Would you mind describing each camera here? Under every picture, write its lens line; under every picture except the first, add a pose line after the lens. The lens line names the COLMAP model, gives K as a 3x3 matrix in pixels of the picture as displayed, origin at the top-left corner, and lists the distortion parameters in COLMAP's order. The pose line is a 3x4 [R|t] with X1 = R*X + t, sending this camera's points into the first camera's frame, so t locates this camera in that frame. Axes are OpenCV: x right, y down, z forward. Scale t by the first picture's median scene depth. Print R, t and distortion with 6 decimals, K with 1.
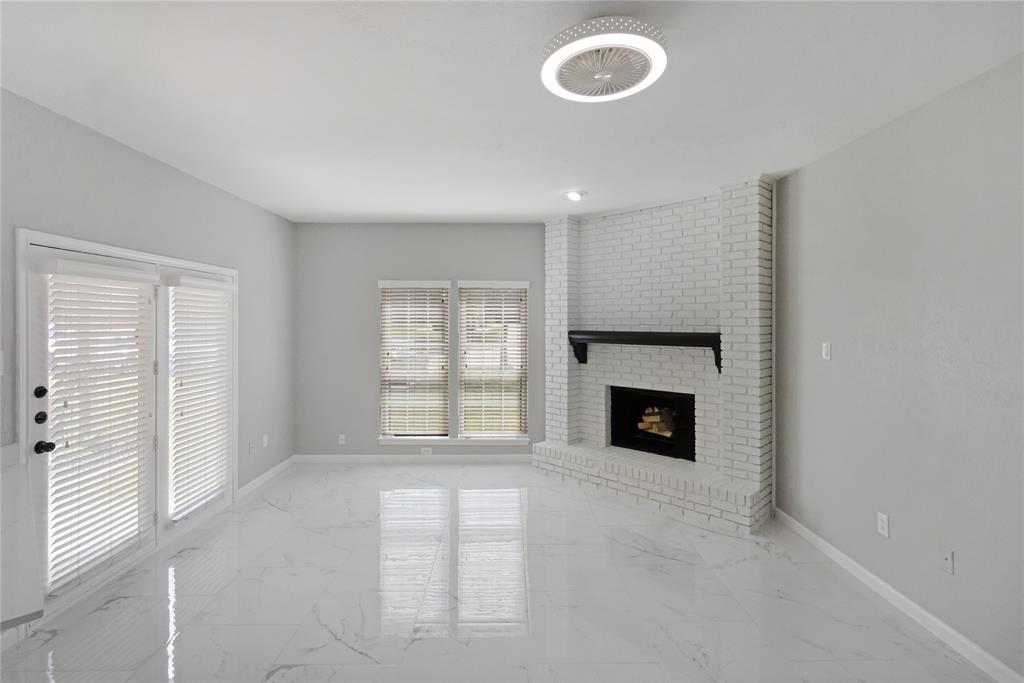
lens RADIAL K [[487.2, 0, 515.8], [0, 487.2, 331.7], [0, 0, 1]] dist [0.002898, 0.000956]
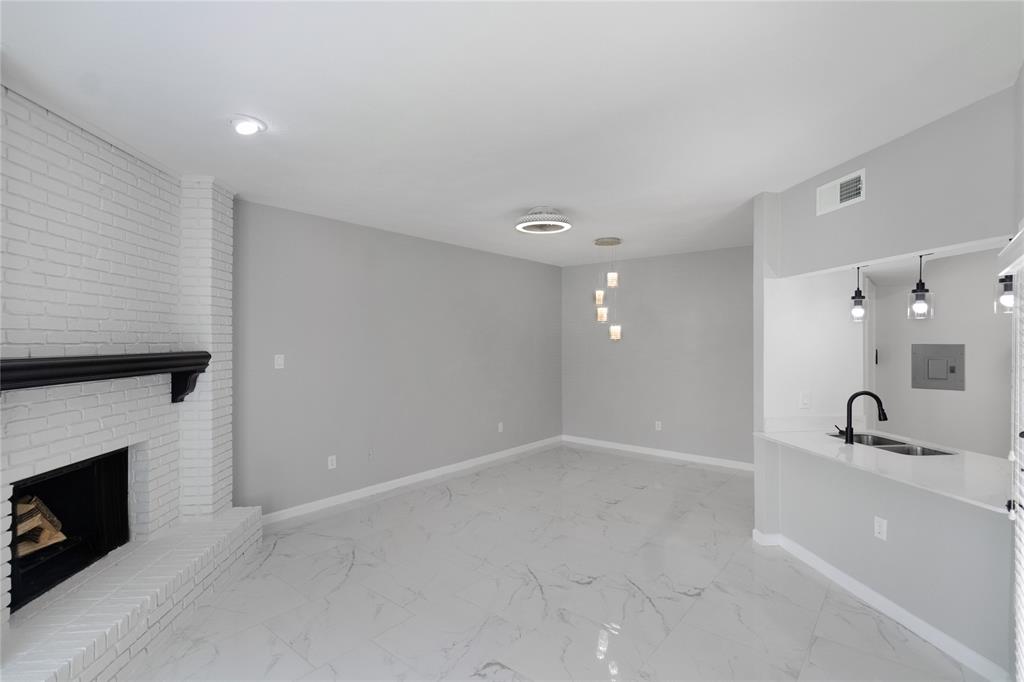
lens RADIAL K [[487.2, 0, 515.8], [0, 487.2, 331.2], [0, 0, 1]] dist [0.002898, 0.000956]
pose [[-0.769870, 0.003354, 0.638192, -0.491443], [0.004125, 0.999991, -0.000280, -0.028295], [-0.638188, 0.002417, -0.769877, 1.188879]]
